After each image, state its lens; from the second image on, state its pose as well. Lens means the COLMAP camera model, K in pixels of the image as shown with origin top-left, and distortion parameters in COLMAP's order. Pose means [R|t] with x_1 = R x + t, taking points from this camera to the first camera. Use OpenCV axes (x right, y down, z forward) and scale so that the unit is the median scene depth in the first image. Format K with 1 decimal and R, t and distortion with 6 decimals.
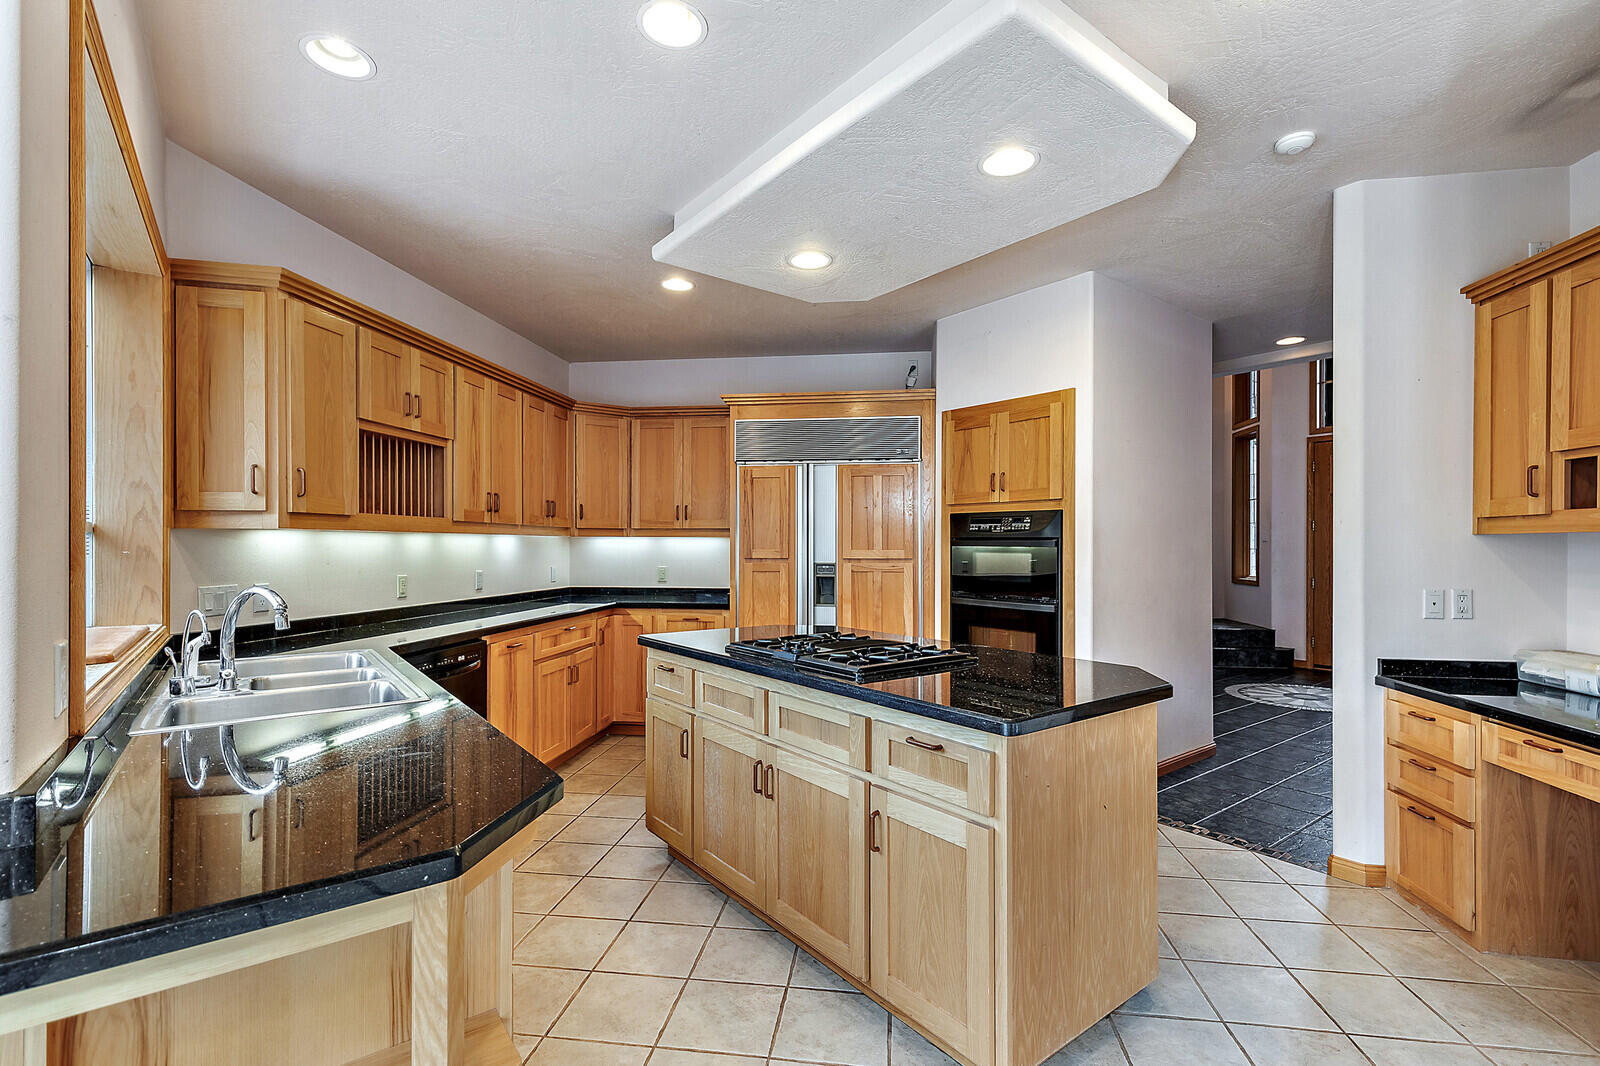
lens RADIAL K [[727.4, 0, 799.4], [0, 727.4, 541.0], [0, 0, 1]] dist [0.001816, -0.000259]
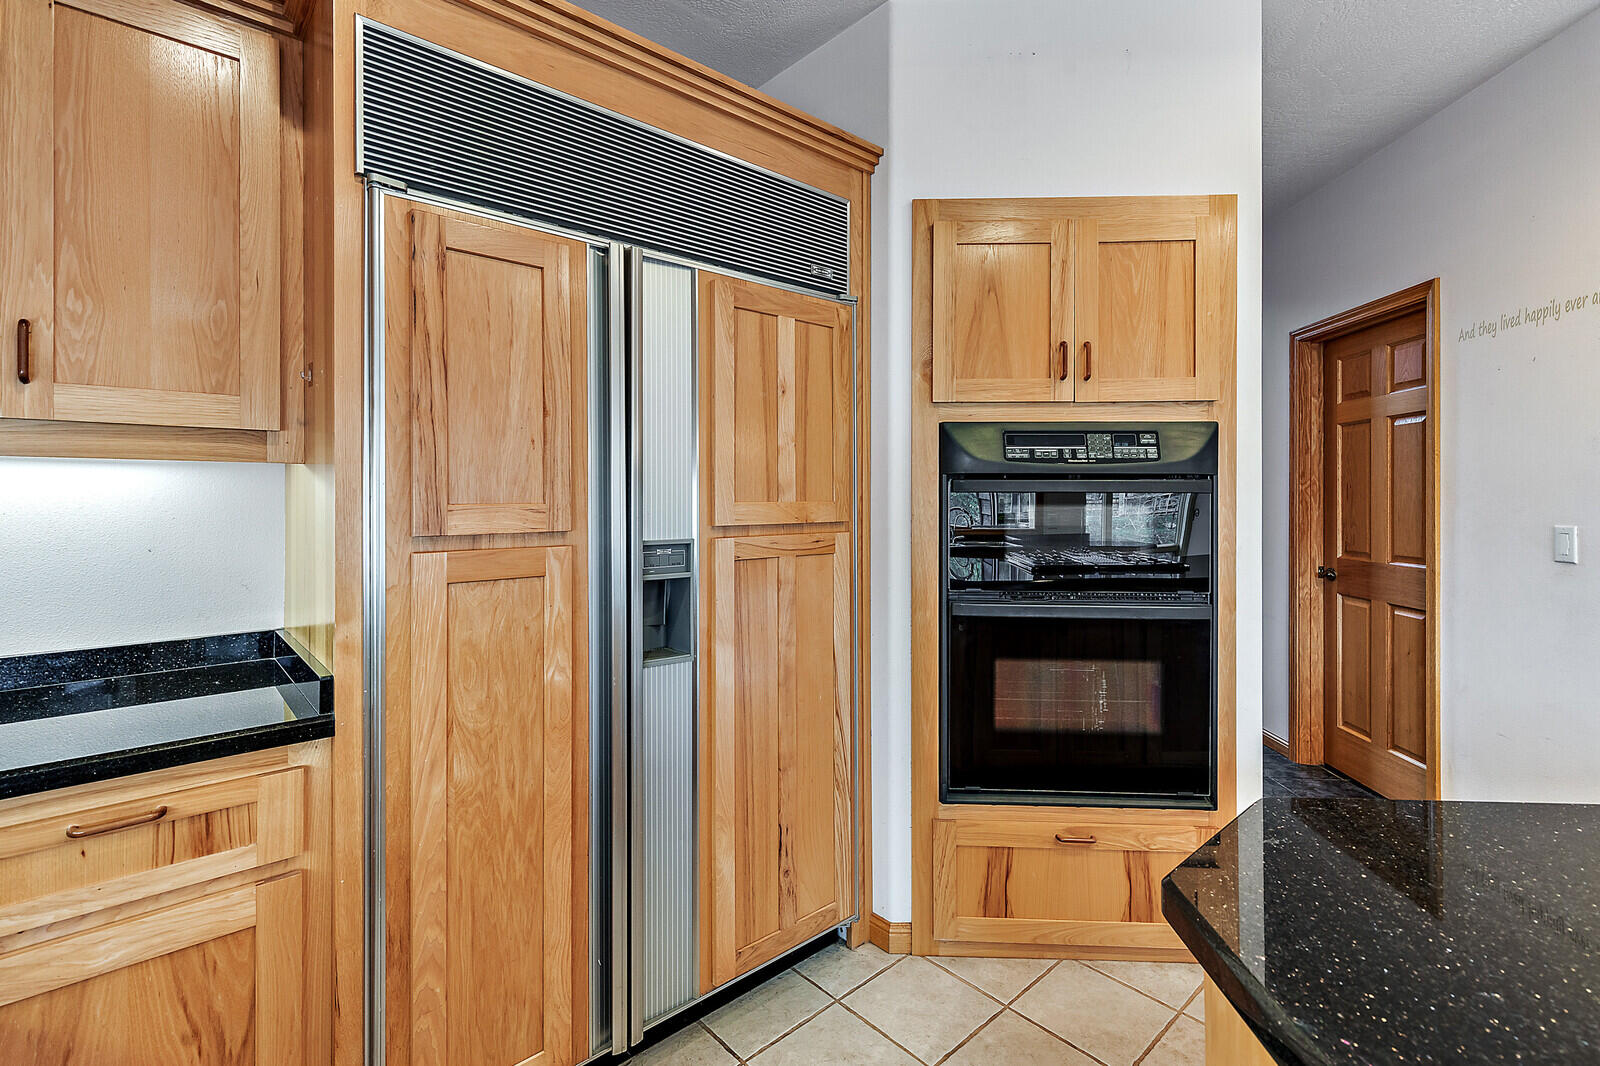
lens RADIAL K [[727.4, 0, 808.4], [0, 727.4, 495.5], [0, 0, 1]] dist [0.001816, -0.000259]
pose [[0.642842, 0.002831, 0.765993, -0.193021], [-0.000348, 0.999994, -0.003403, 0.009796], [-0.765999, 0.001921, 0.642839, 0.737088]]
